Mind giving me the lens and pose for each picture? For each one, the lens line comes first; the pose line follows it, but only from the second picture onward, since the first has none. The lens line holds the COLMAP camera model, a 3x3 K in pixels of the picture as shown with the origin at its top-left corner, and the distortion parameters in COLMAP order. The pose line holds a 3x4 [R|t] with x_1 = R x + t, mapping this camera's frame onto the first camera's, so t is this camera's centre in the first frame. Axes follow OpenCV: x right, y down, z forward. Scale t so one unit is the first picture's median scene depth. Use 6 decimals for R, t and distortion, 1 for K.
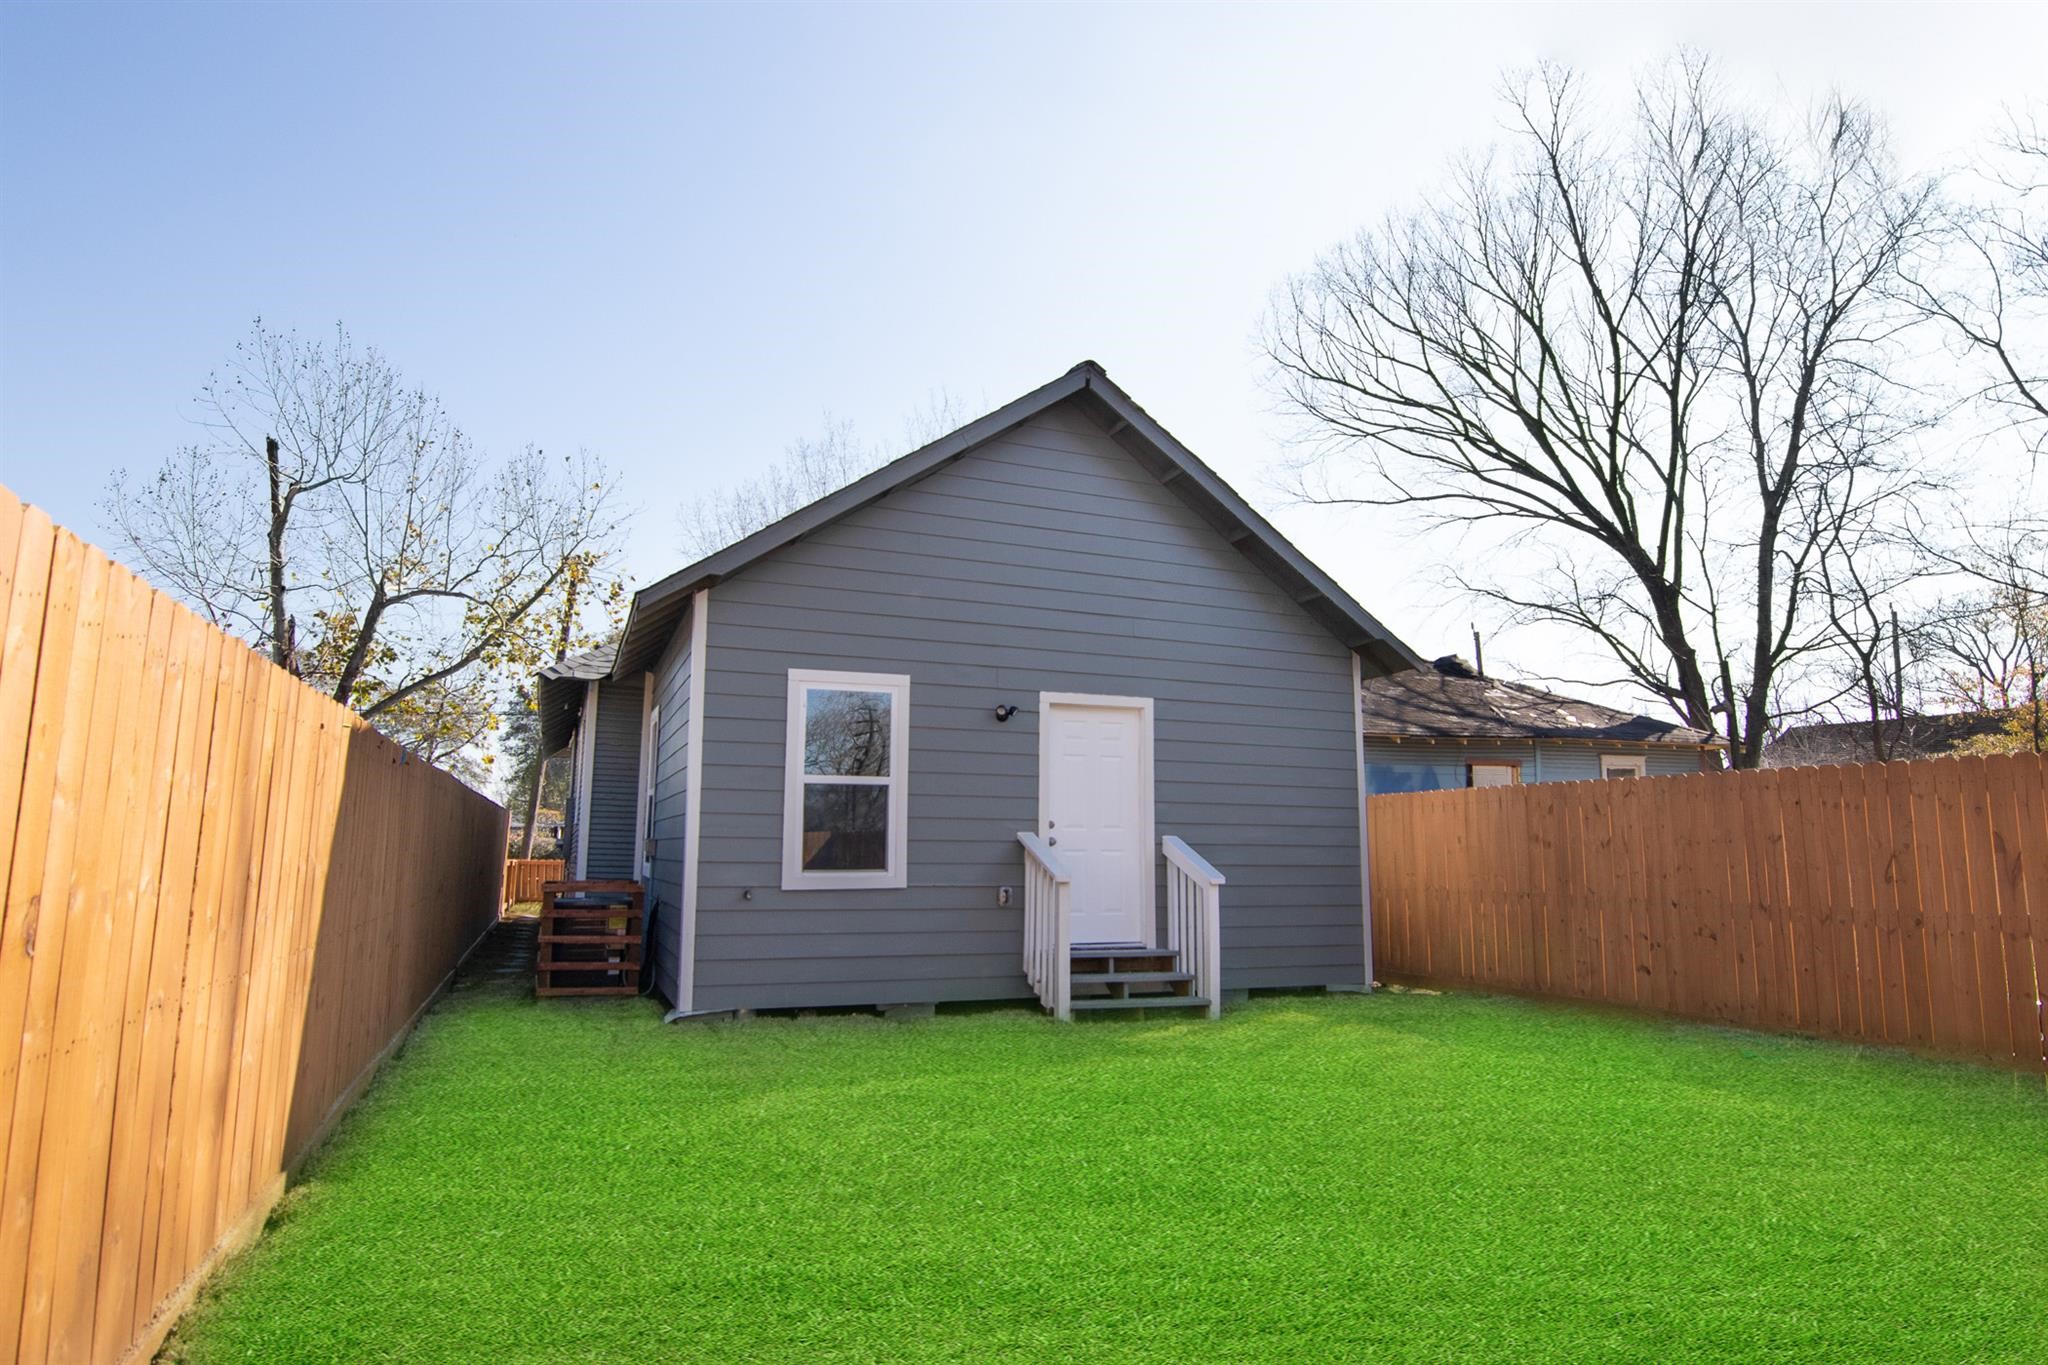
lens RADIAL K [[1046.4, 0, 1015.4], [0, 1046.4, 682.5], [0, 0, 1]] dist [-0.001484, -0.001826]
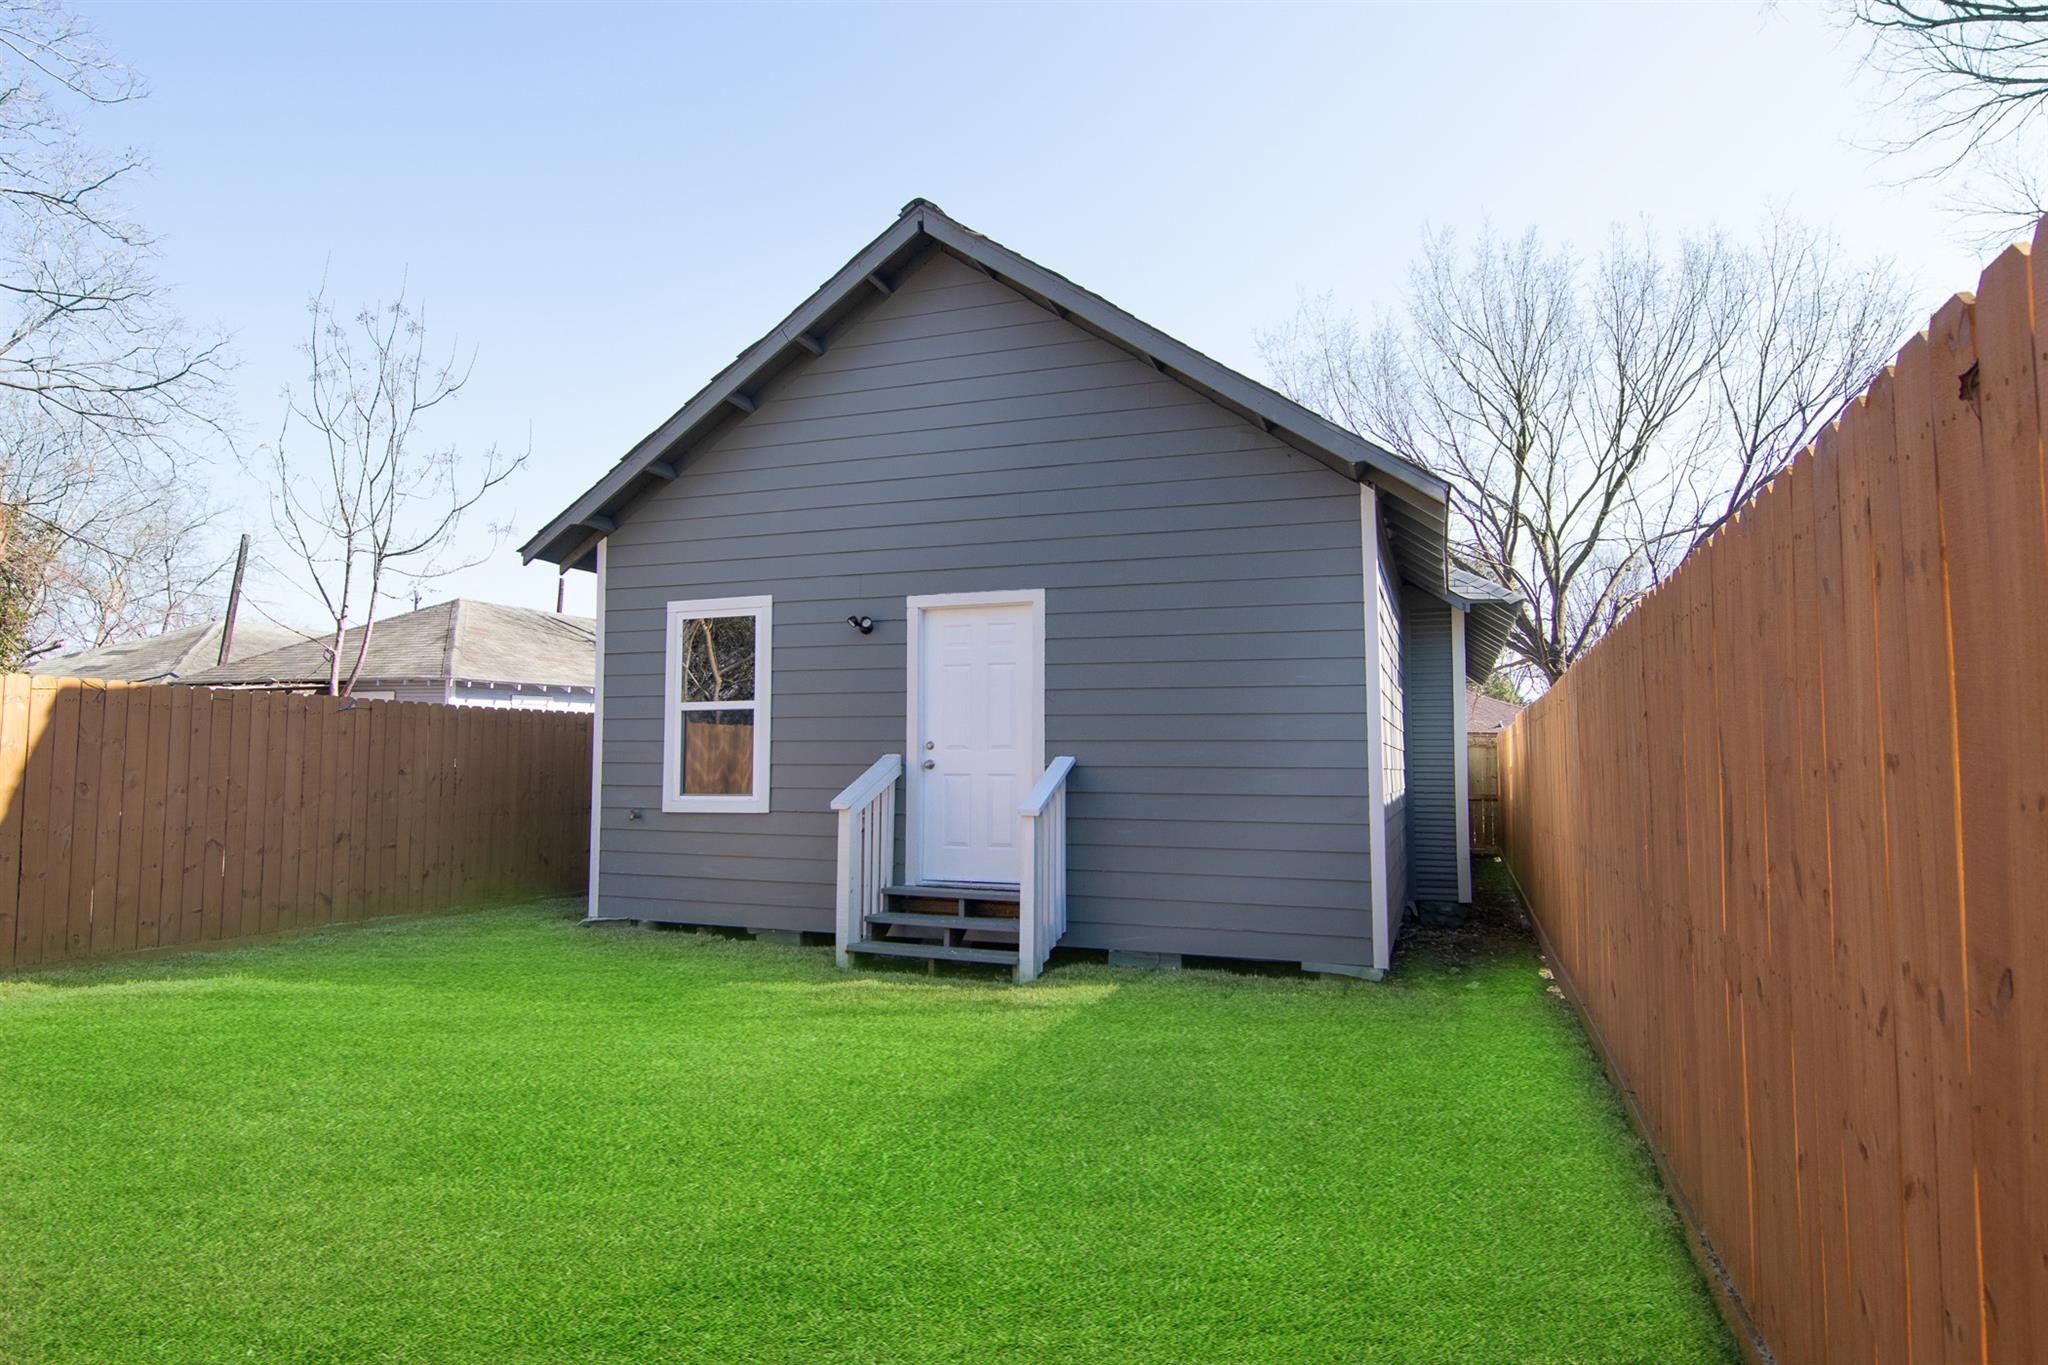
lens RADIAL K [[1046.4, 0, 1015.4], [0, 1046.4, 682.5], [0, 0, 1]] dist [-0.001484, -0.001826]
pose [[0.780589, -0.056672, -0.622470, 0.670062], [0.098491, 0.994592, 0.032958, 0.063811], [0.617236, -0.087034, 0.781949, 0.378225]]
